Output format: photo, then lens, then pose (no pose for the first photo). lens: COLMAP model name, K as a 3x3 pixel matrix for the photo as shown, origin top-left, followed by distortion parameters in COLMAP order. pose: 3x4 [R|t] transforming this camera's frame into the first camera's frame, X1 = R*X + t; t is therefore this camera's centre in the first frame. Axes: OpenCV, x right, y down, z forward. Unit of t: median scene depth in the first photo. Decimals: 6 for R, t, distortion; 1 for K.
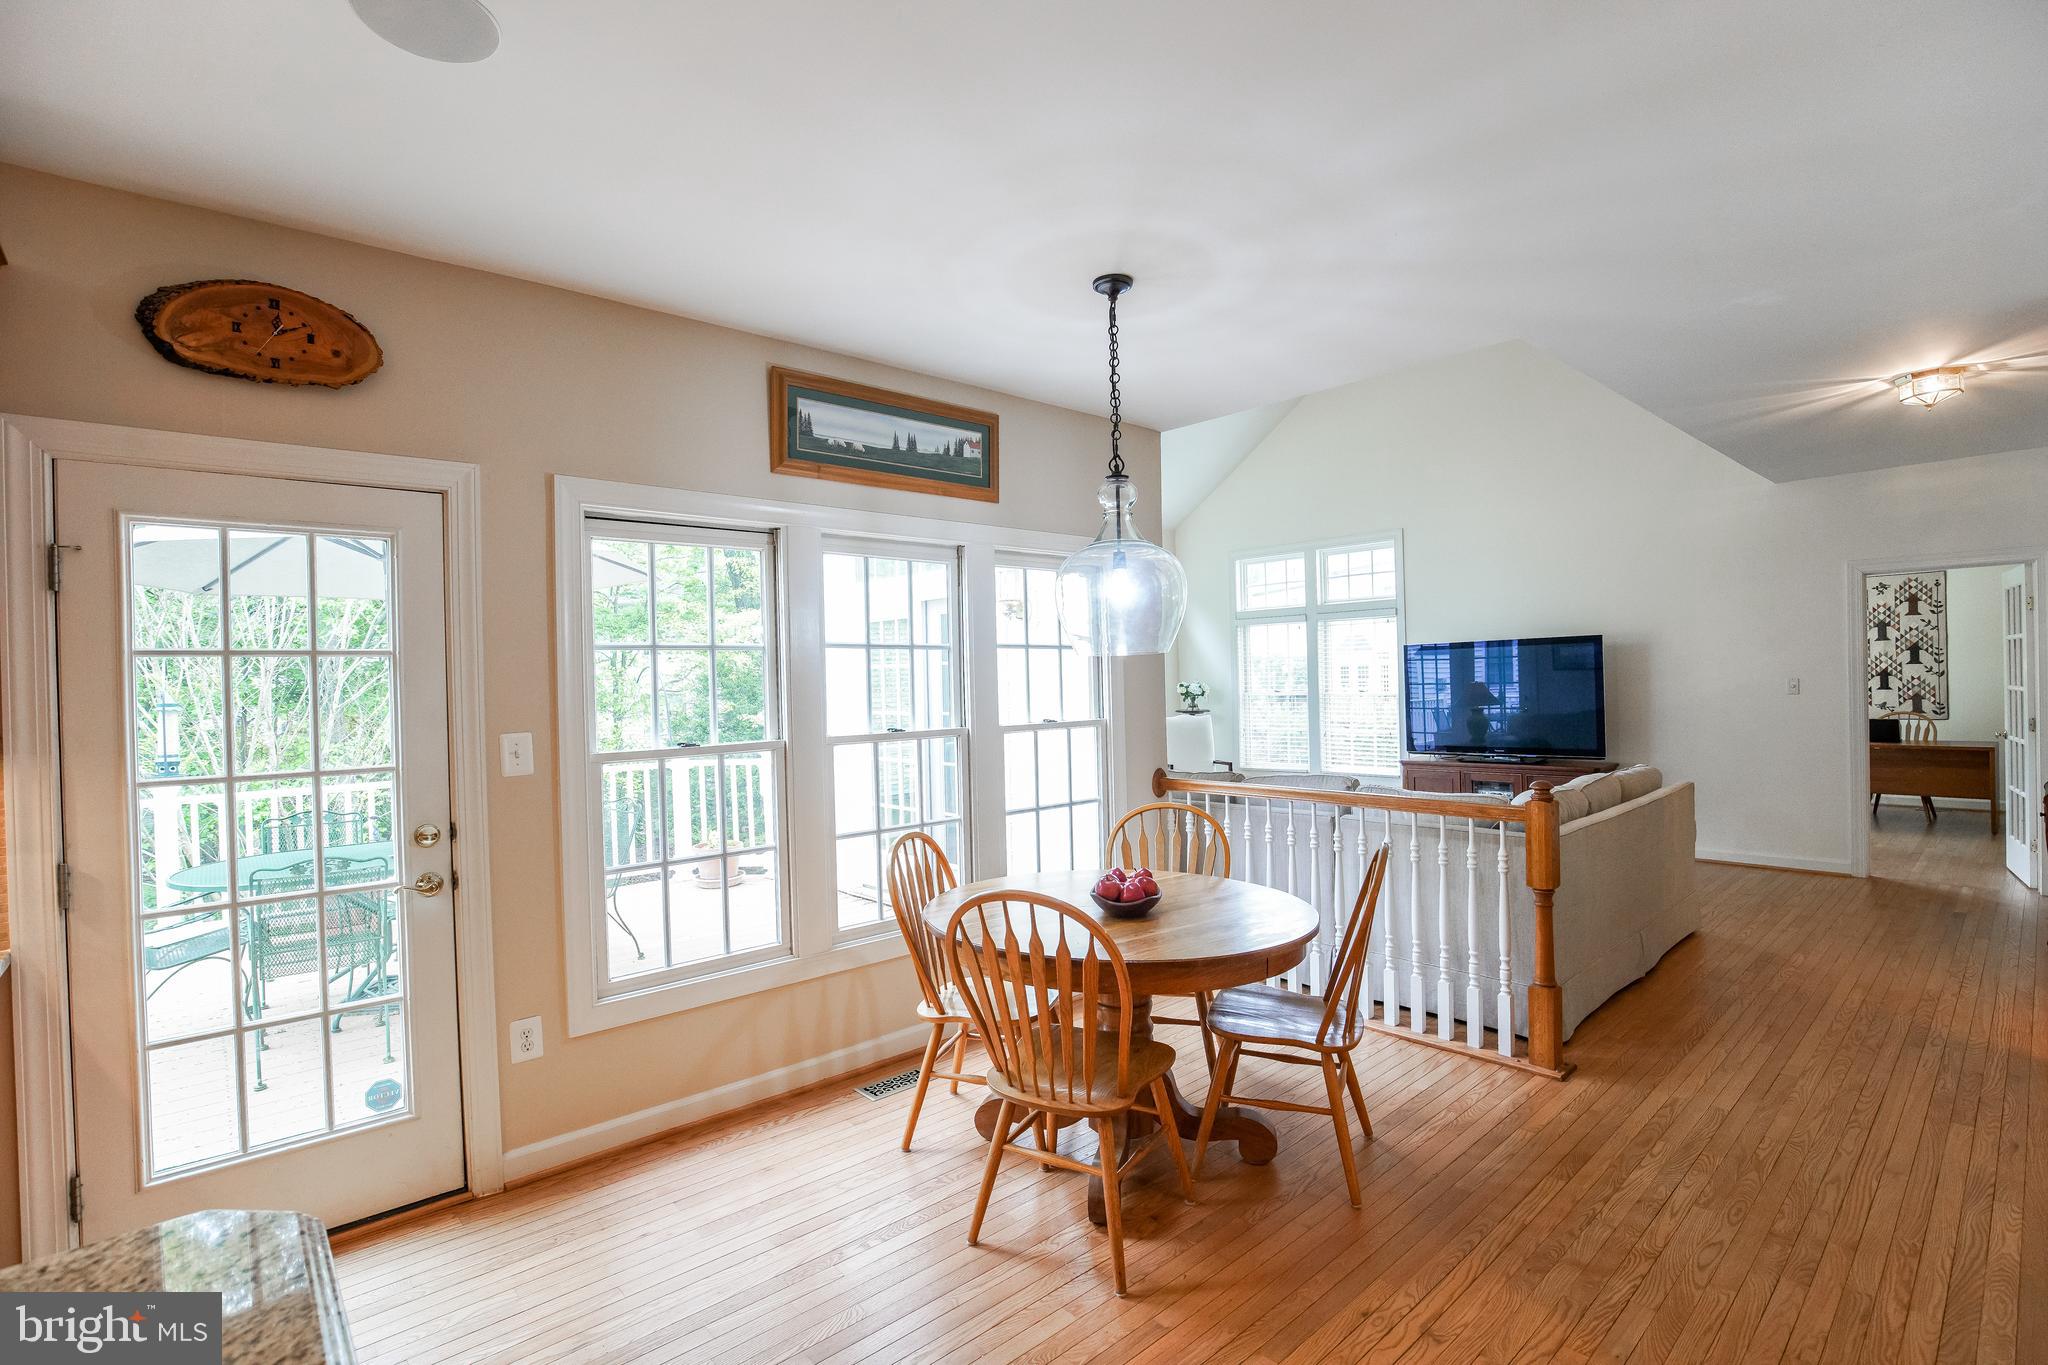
lens RADIAL K [[938.5, 0, 1029.3], [0, 938.5, 685.9], [0, 0, 1]] dist [-0.026692, 0.001450]
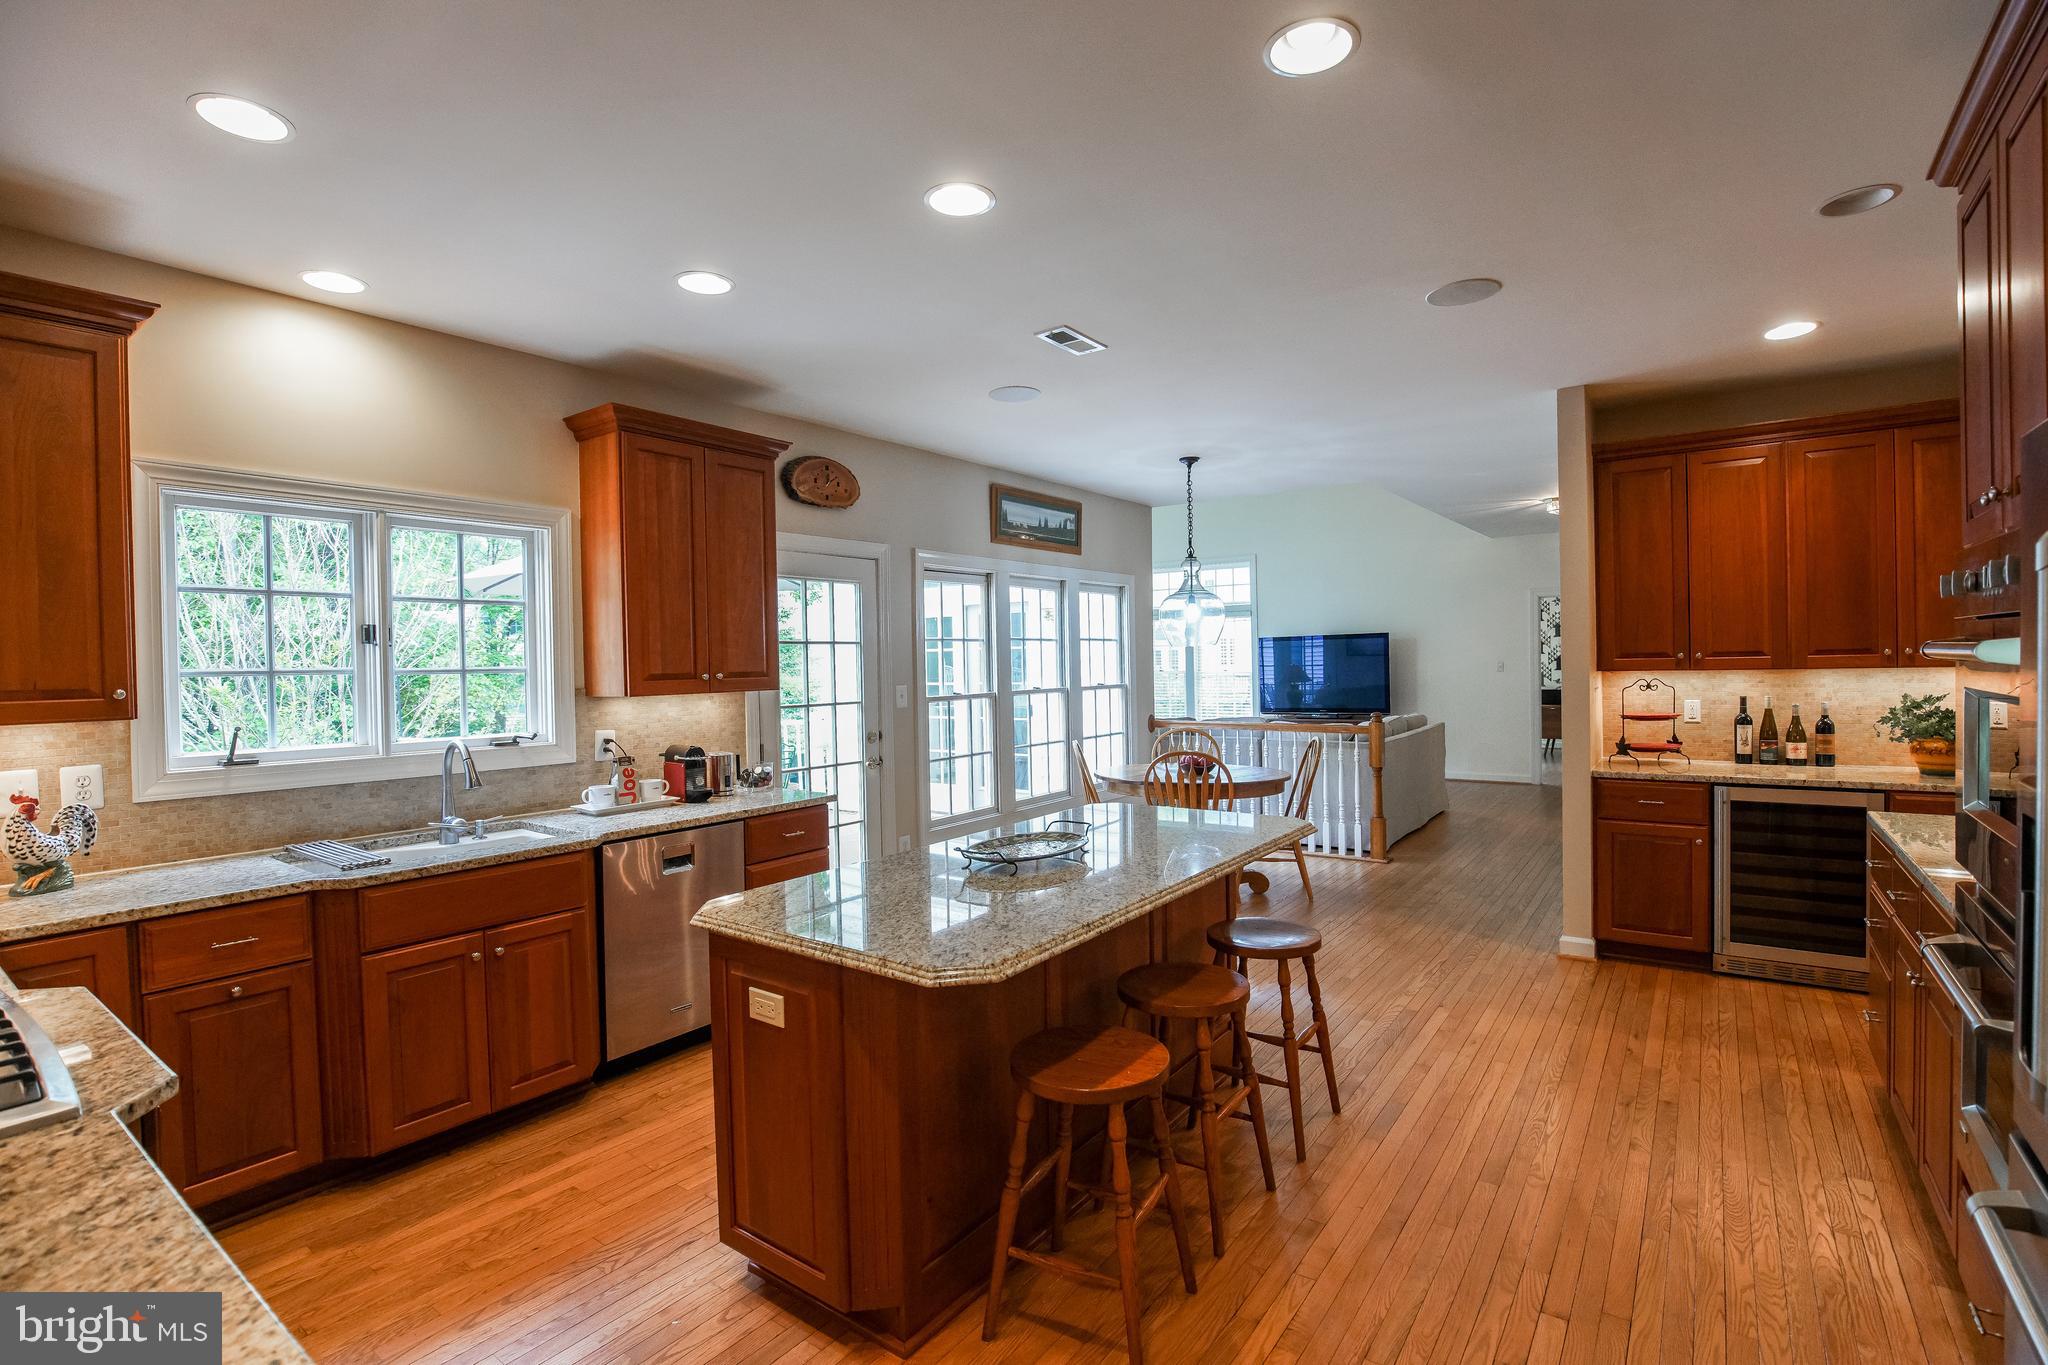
lens RADIAL K [[938.5, 0, 1019.6], [0, 938.5, 671.6], [0, 0, 1]] dist [-0.026692, 0.001450]
pose [[0.979212, 0.005405, 0.202768, -0.577460], [-0.006569, 0.999966, 0.005067, 0.009352], [-0.202733, -0.006293, 0.979214, -0.760858]]
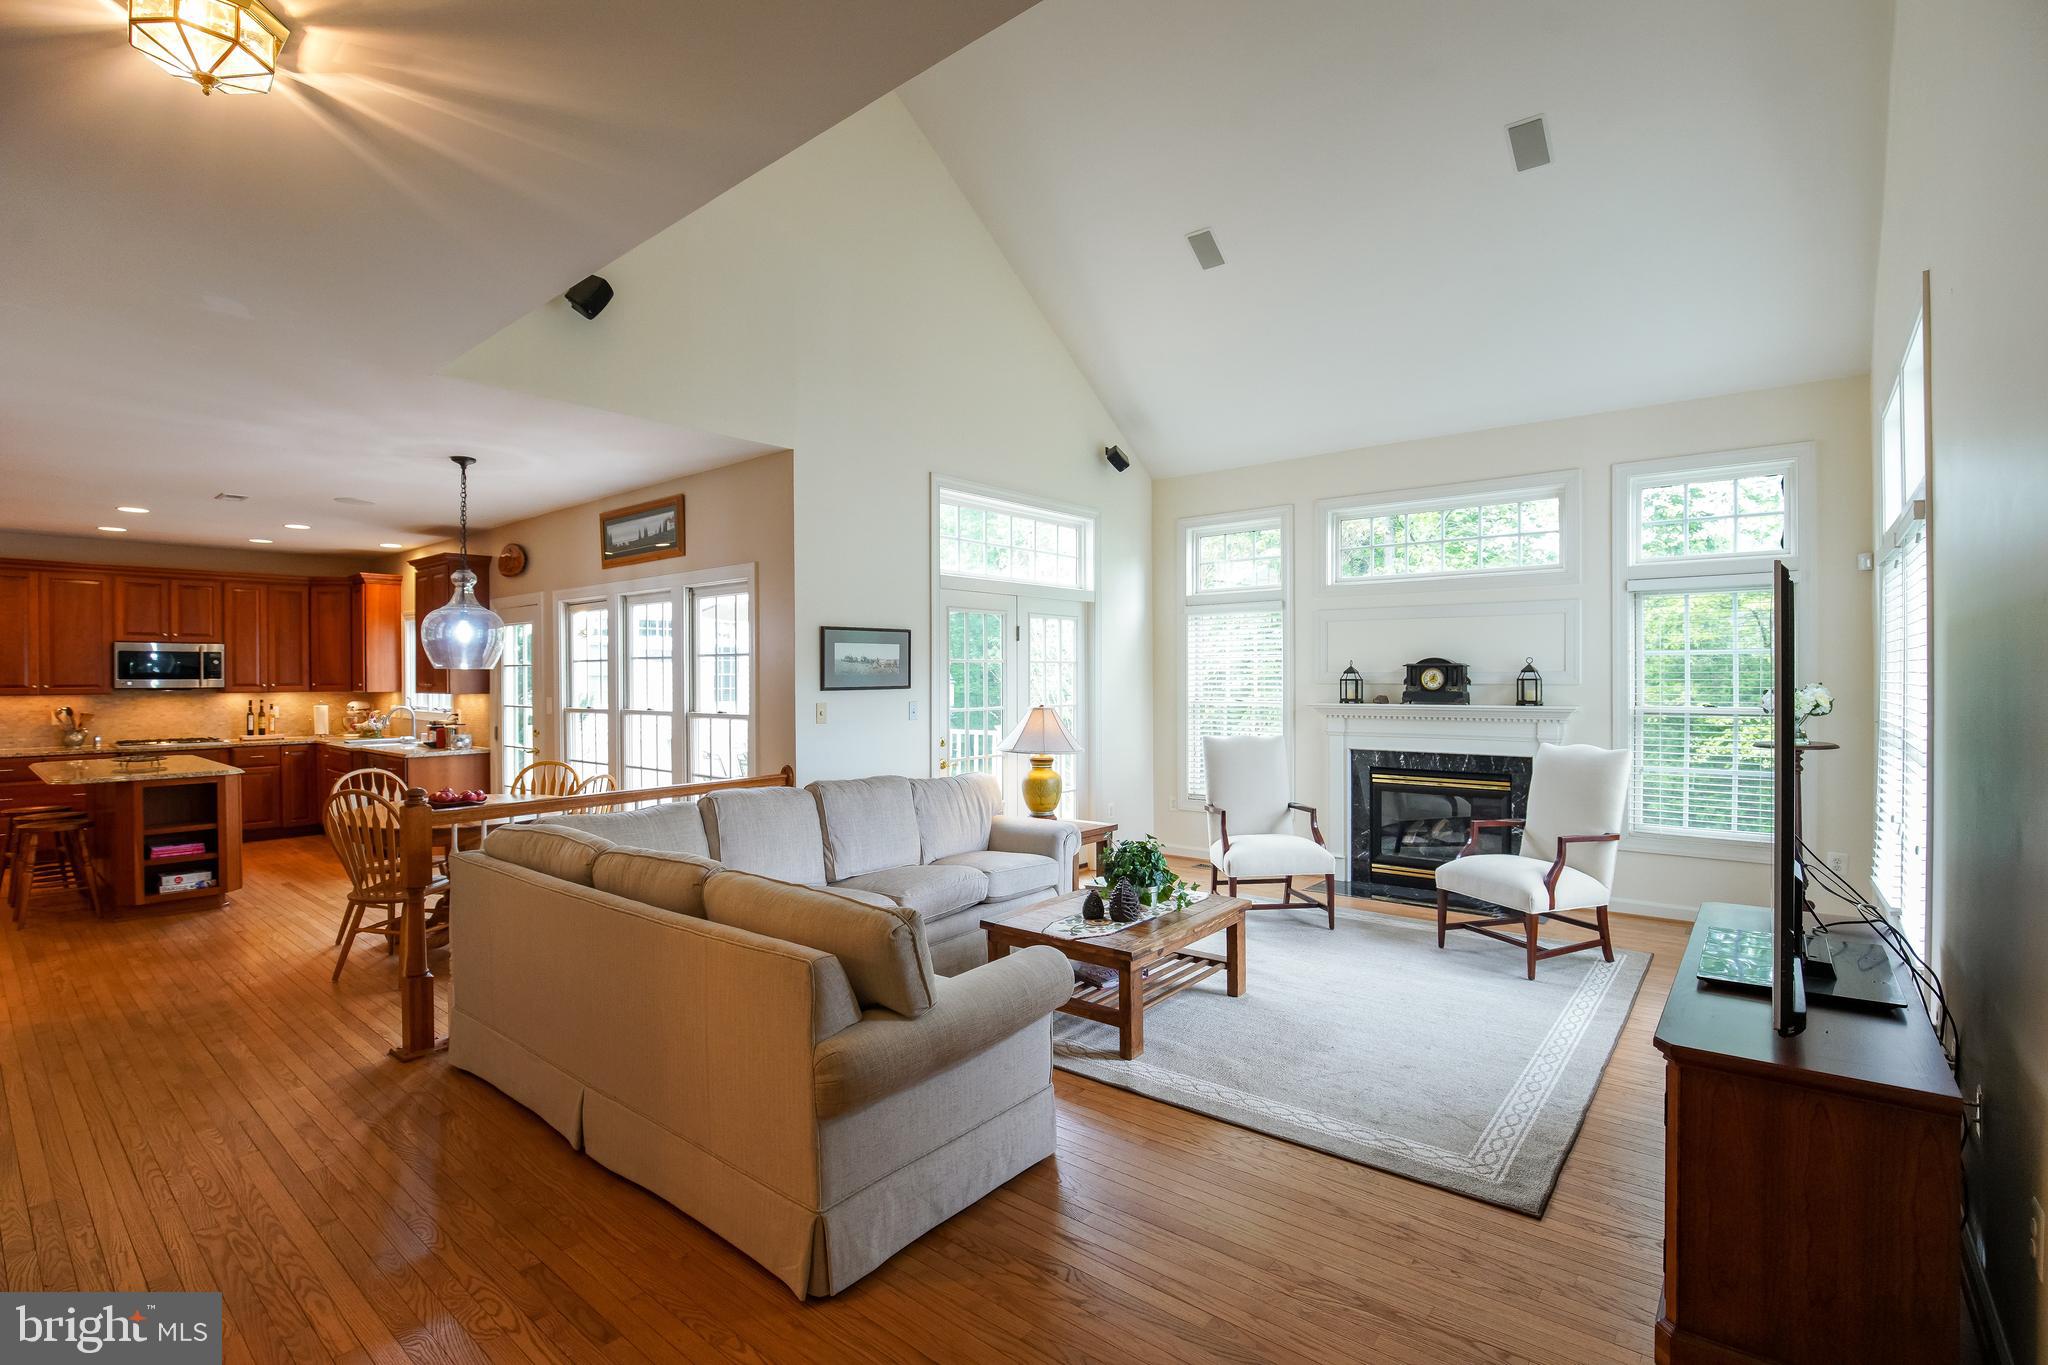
lens RADIAL K [[938.5, 0, 1028.9], [0, 938.5, 682.8], [0, 0, 1]] dist [-0.026692, 0.001450]
pose [[0.149929, 0.028210, -0.988294, 1.736024], [-0.005225, 0.999602, 0.027740, -0.052035], [0.988683, 0.001005, 0.150017, 1.556896]]
